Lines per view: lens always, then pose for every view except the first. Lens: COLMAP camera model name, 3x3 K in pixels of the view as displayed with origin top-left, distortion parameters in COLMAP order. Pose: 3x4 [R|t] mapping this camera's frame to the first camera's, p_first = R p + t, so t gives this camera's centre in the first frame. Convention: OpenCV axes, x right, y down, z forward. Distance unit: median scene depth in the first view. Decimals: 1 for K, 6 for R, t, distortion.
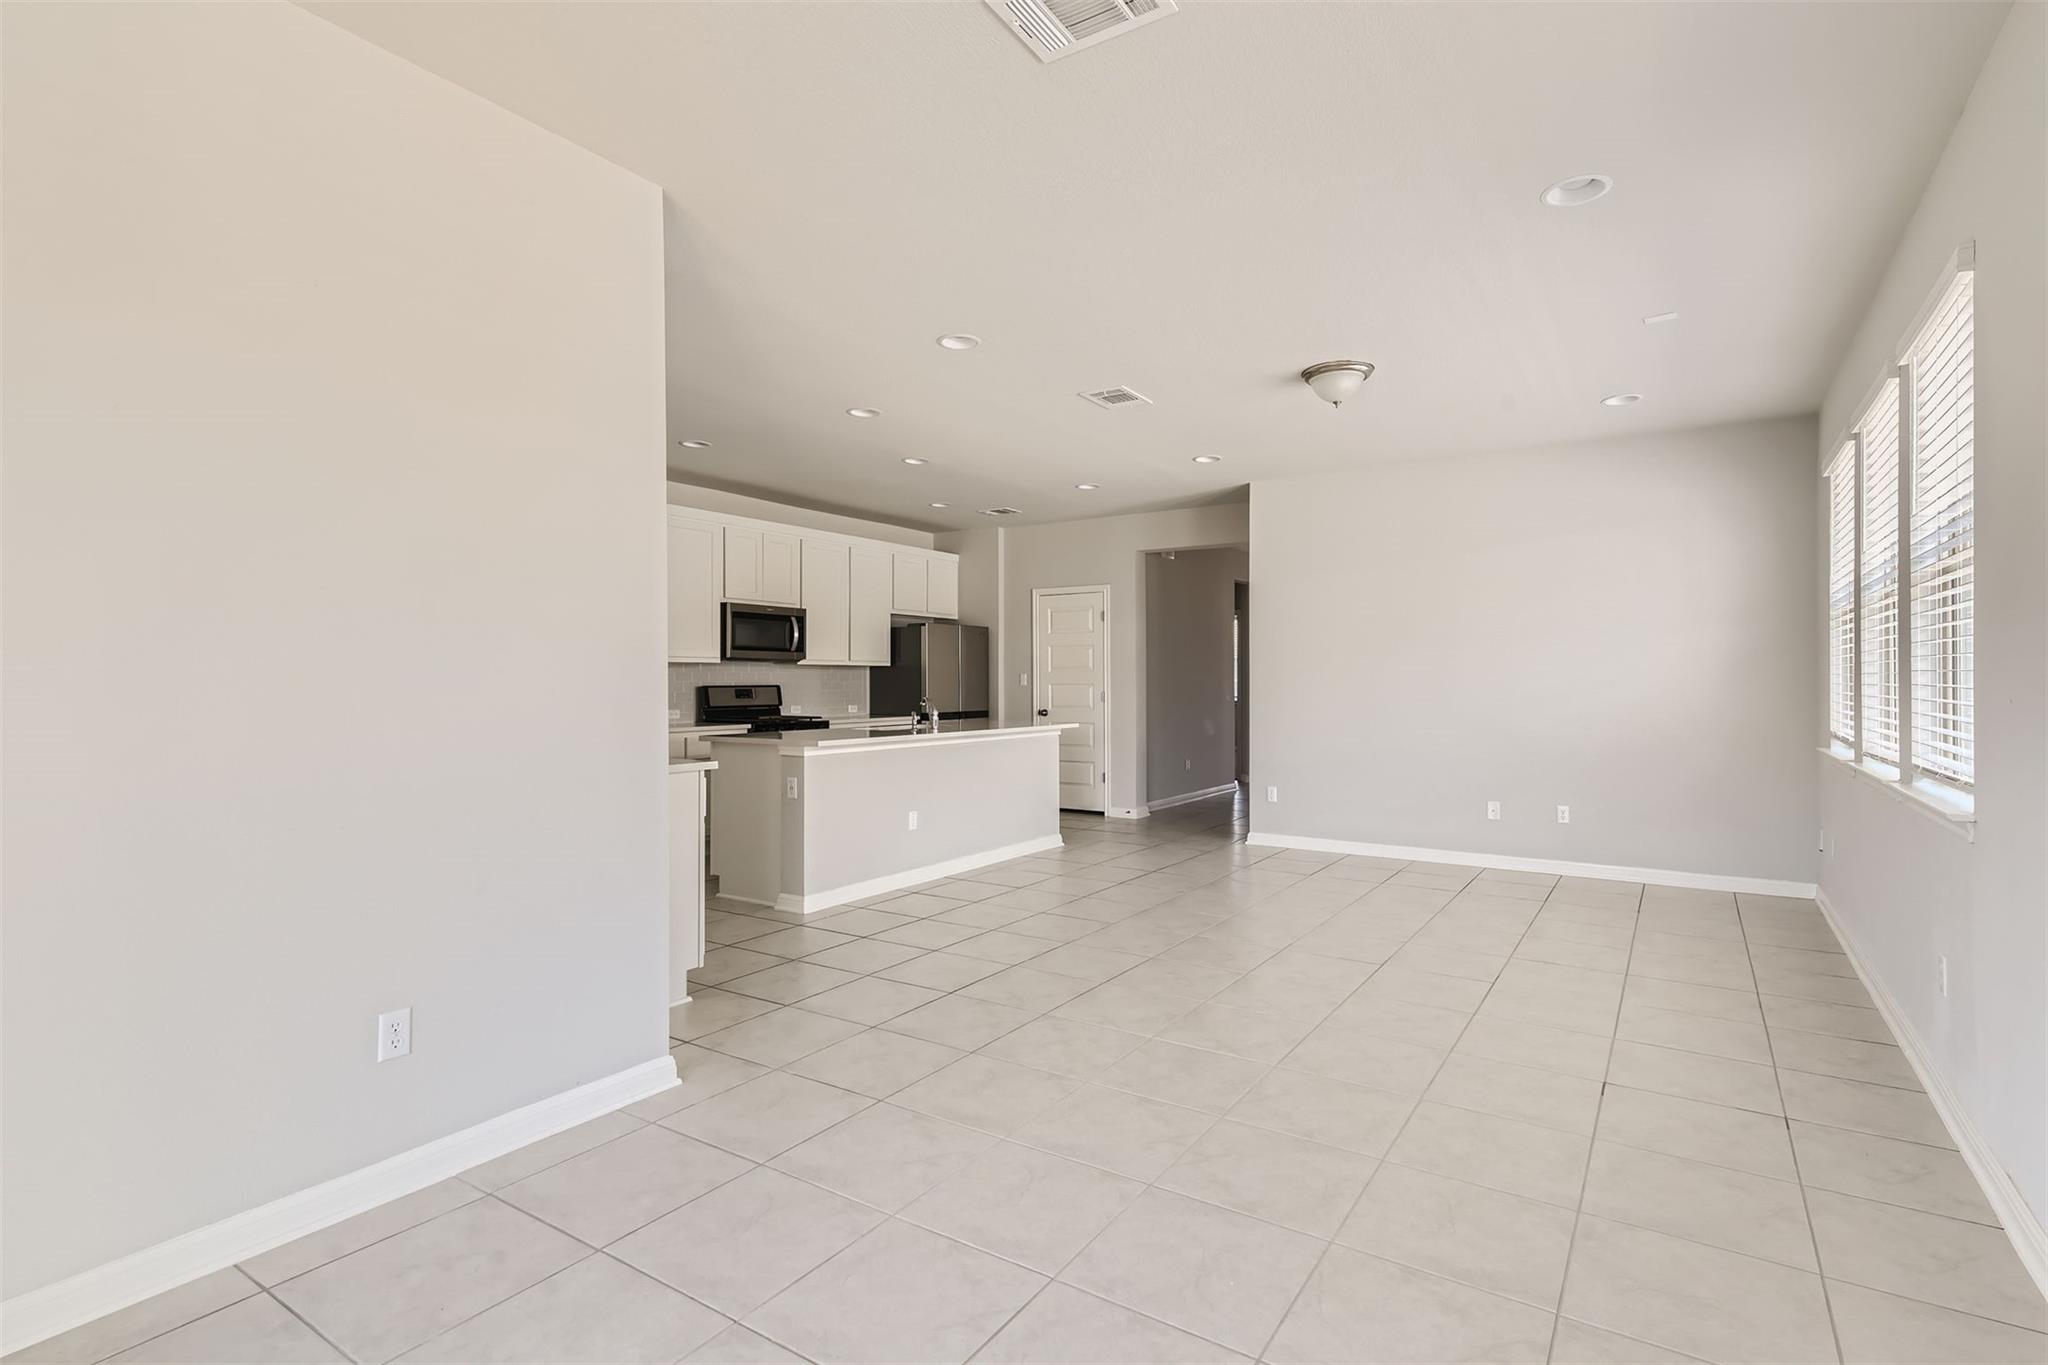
lens RADIAL K [[984.4, 0, 1024.5], [0, 984.4, 681.8], [0, 0, 1]] dist [0.019000, -0.000642]
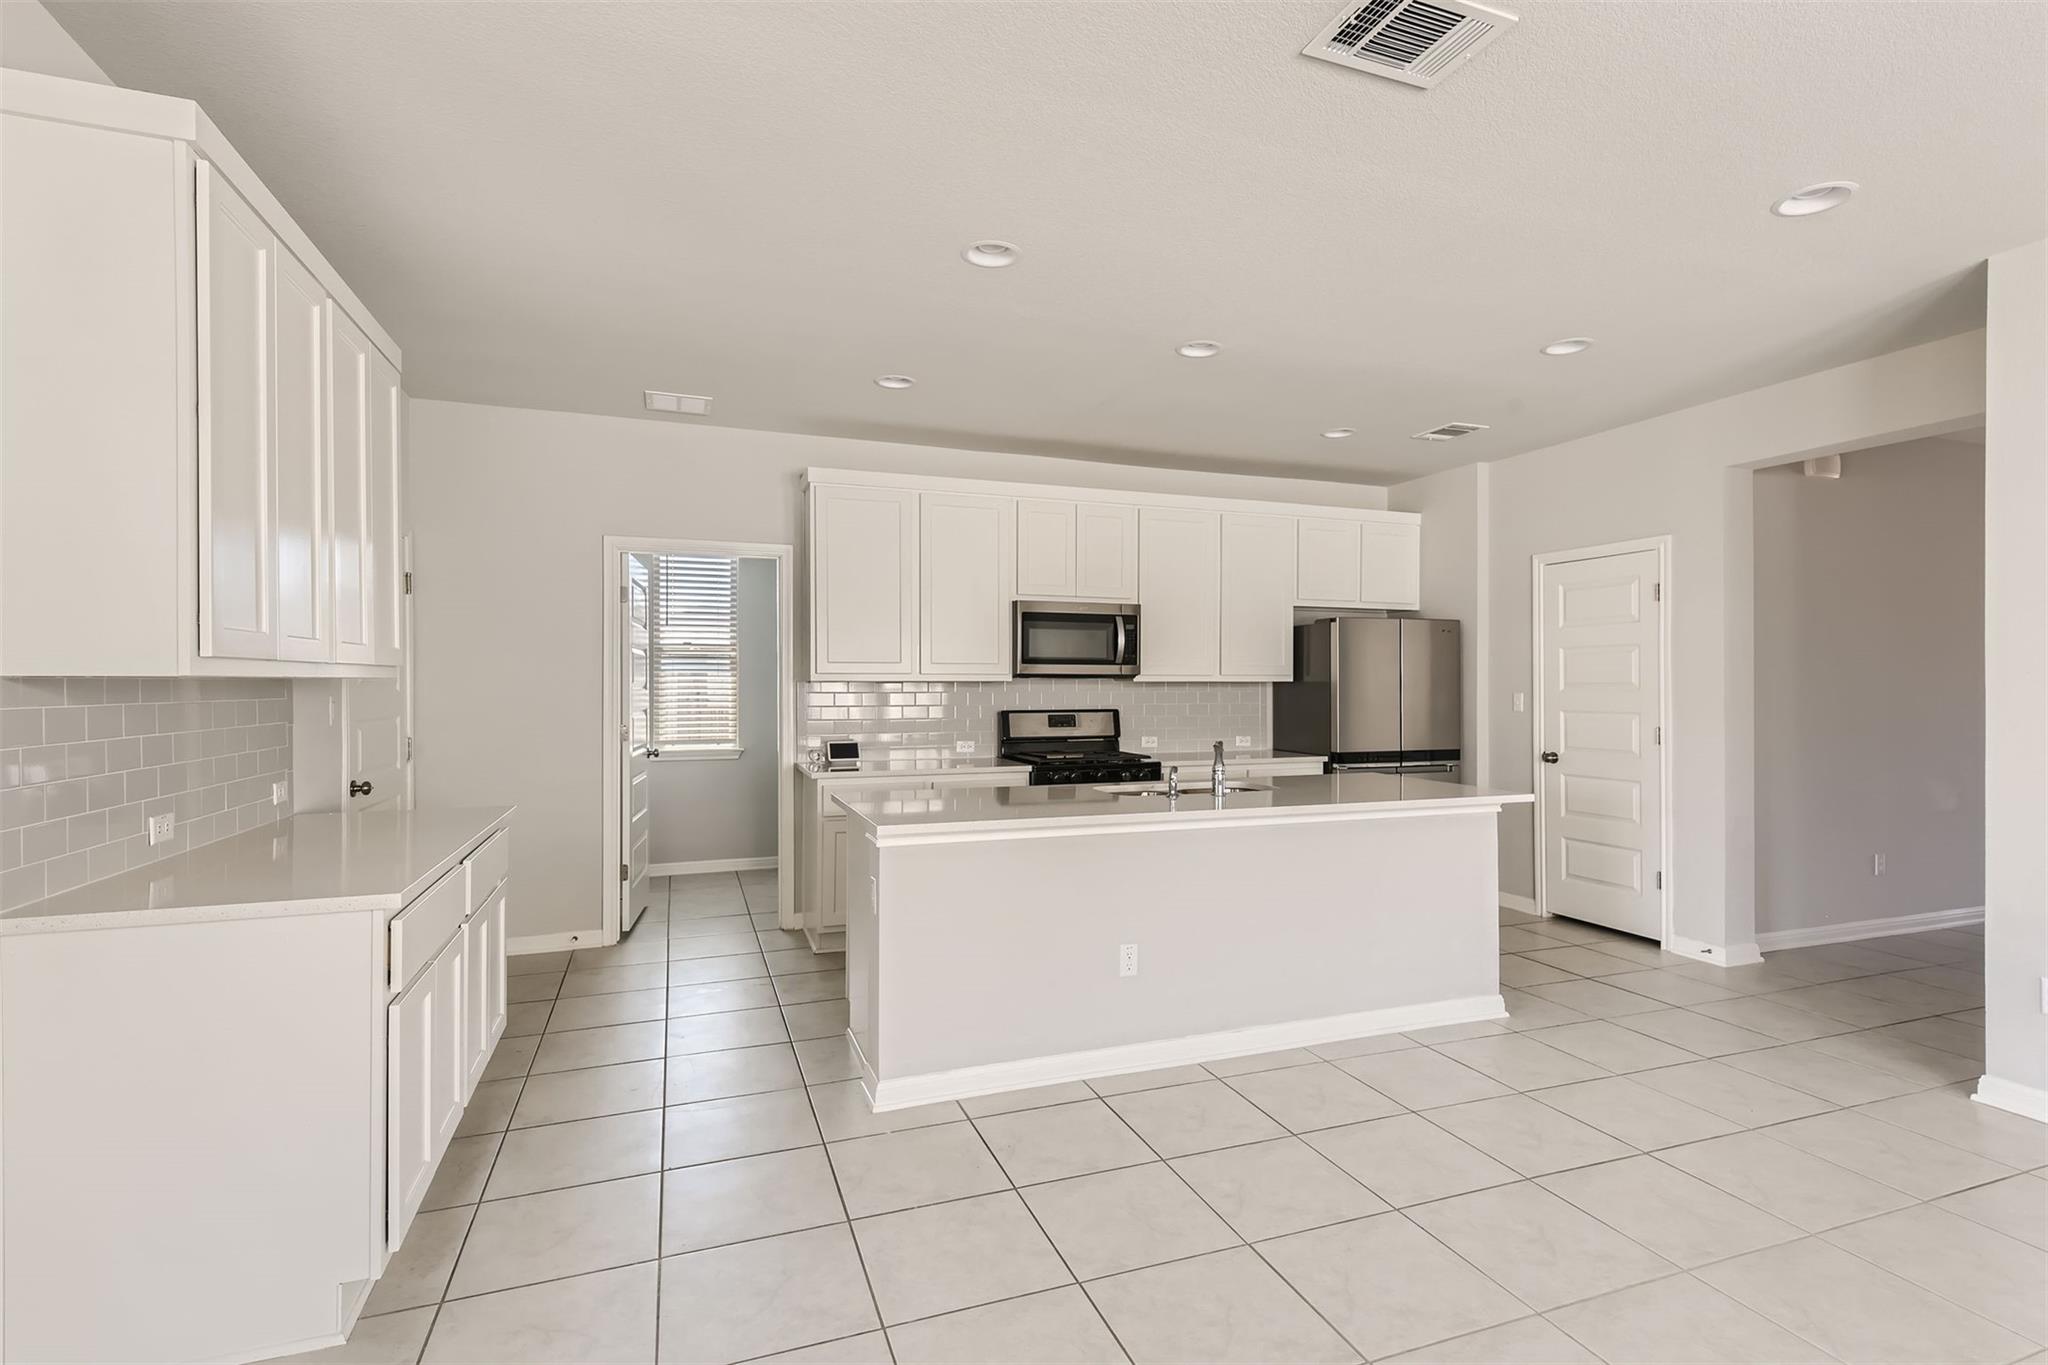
lens RADIAL K [[984.4, 0, 1035.3], [0, 984.4, 686.5], [0, 0, 1]] dist [0.019000, -0.000642]
pose [[0.815263, 0.001701, -0.579089, 0.118638], [-0.000688, 0.999998, 0.001968, -0.013932], [0.579091, -0.001206, 0.815262, 0.333182]]
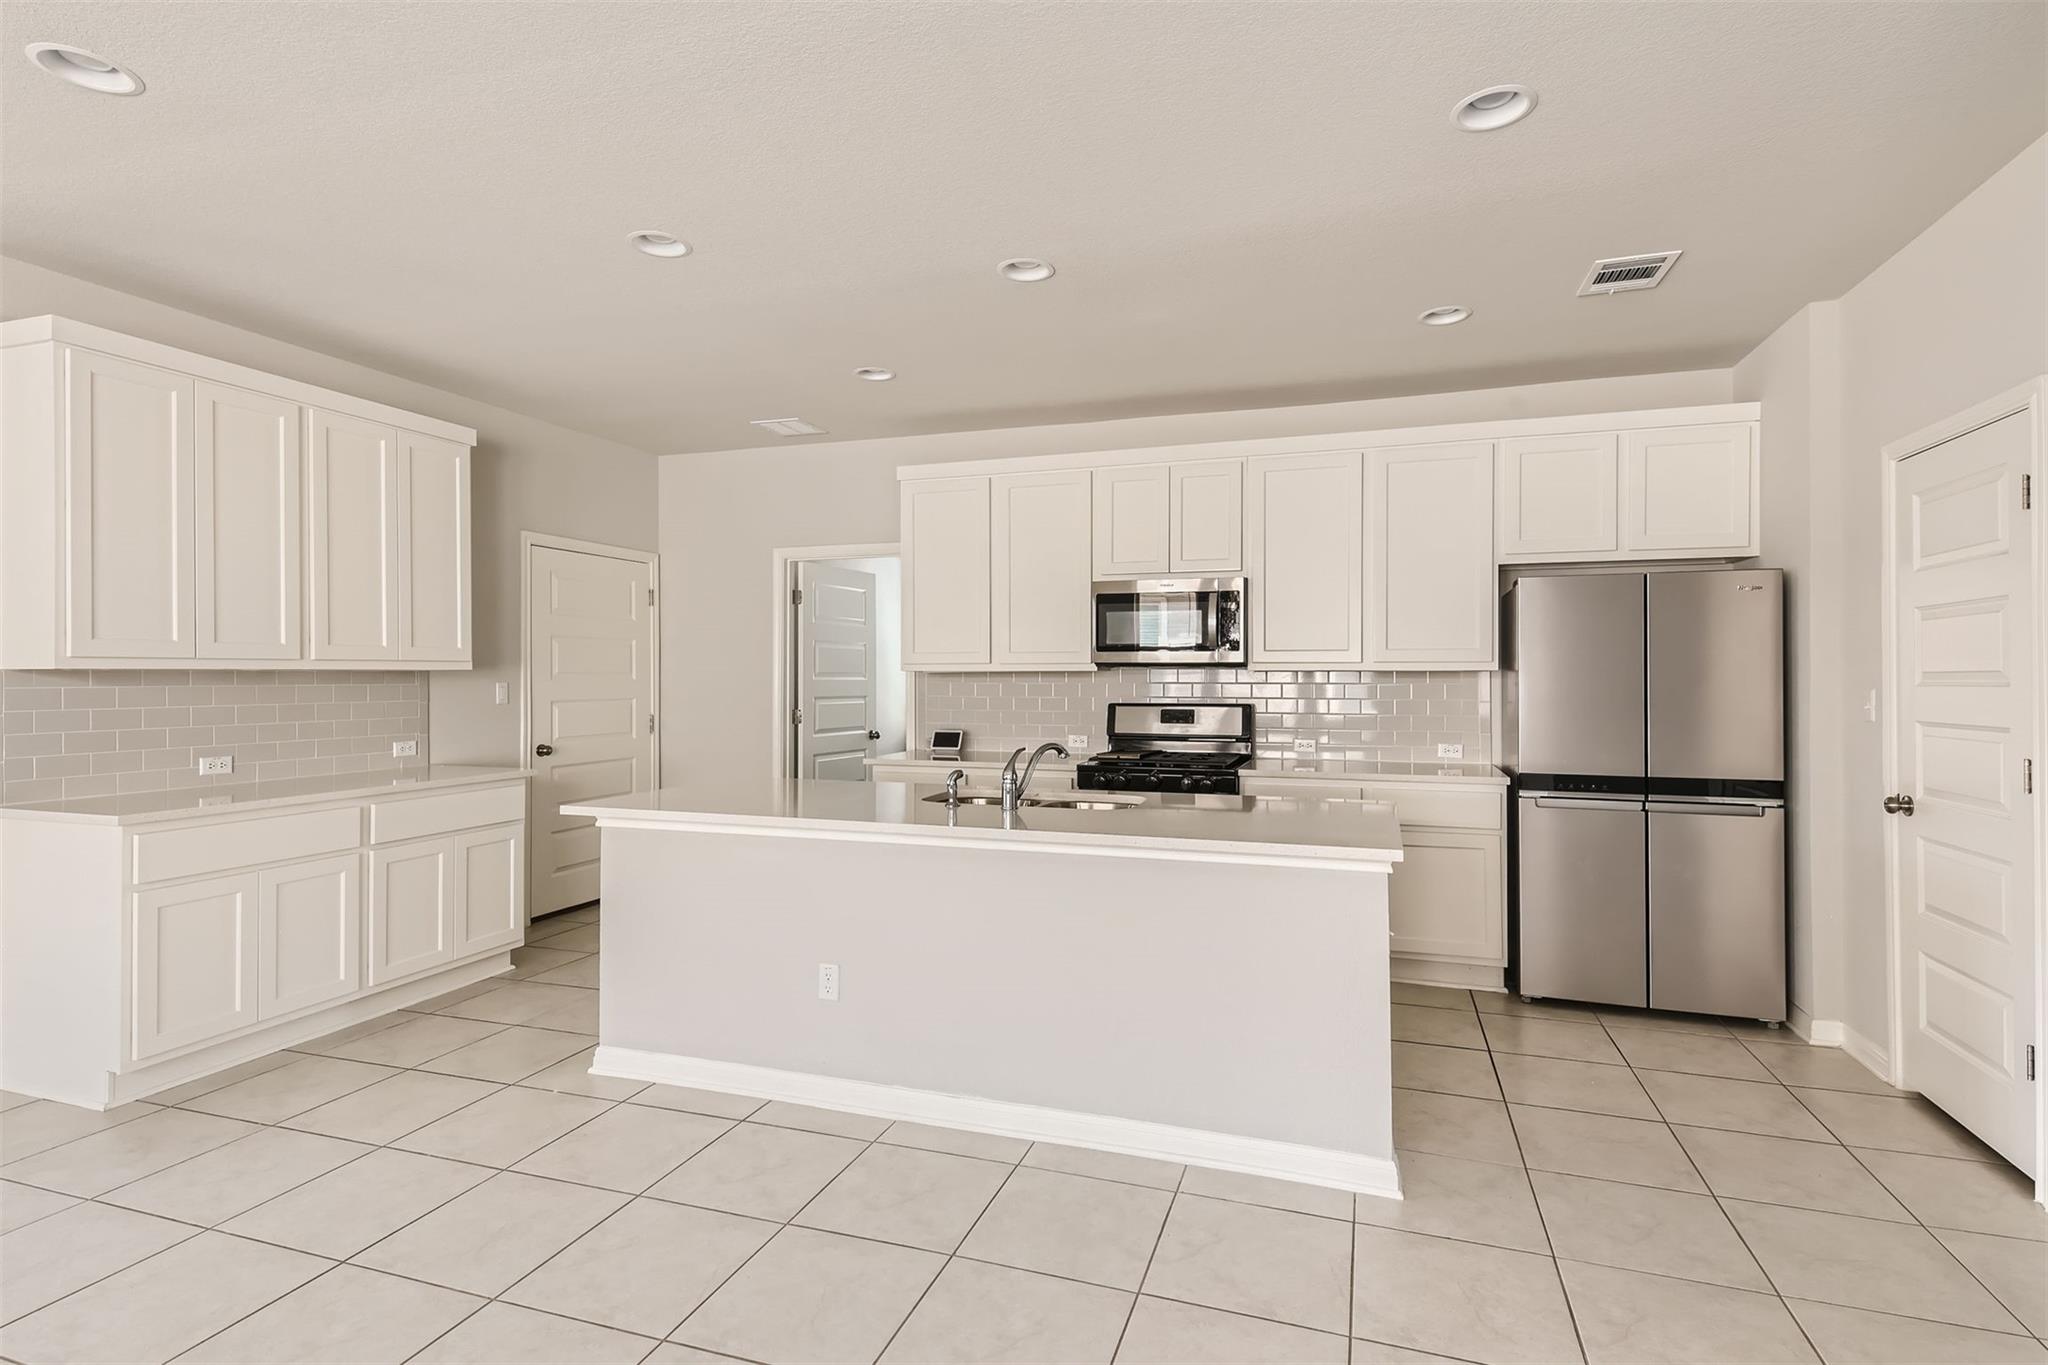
lens RADIAL K [[984.4, 0, 1032.6], [0, 984.4, 667.6], [0, 0, 1]] dist [0.019000, -0.000642]
pose [[0.268443, -0.006662, -0.963273, 0.281320], [-0.000812, 0.999974, -0.007142, -0.013923], [0.963295, 0.002699, 0.268430, 0.649384]]
